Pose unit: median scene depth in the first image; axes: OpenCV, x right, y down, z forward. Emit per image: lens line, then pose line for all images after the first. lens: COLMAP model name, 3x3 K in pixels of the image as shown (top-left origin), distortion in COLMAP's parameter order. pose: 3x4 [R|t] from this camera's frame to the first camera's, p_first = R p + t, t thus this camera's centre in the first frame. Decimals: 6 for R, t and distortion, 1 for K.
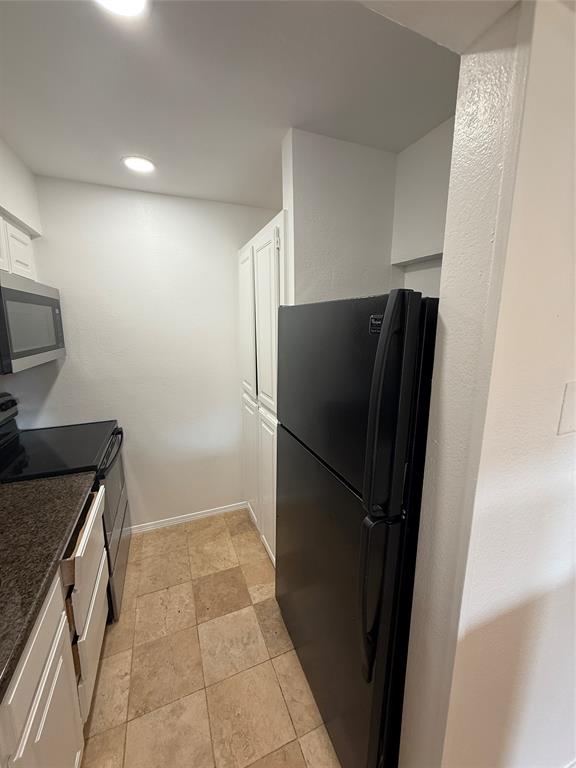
lens RADIAL K [[304.3, 0, 289.2], [0, 304.3, 381.7], [0, 0, 1]] dist [-0.000008, -0.000067]
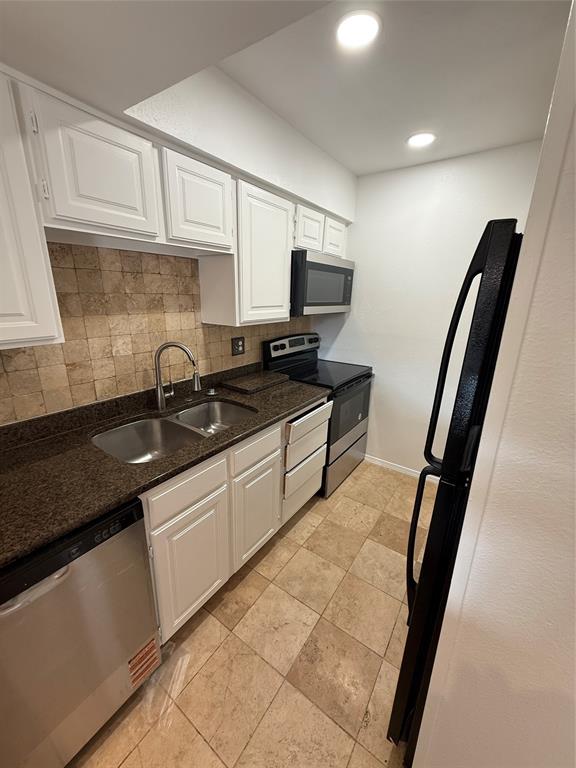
lens RADIAL K [[304.3, 0, 289.2], [0, 304.3, 381.7], [0, 0, 1]] dist [-0.000008, -0.000067]
pose [[0.541025, 0.244860, -0.804572, 0.333382], [-0.183459, 0.967999, 0.171232, 0.039238], [0.820753, 0.054965, 0.568633, 0.015147]]
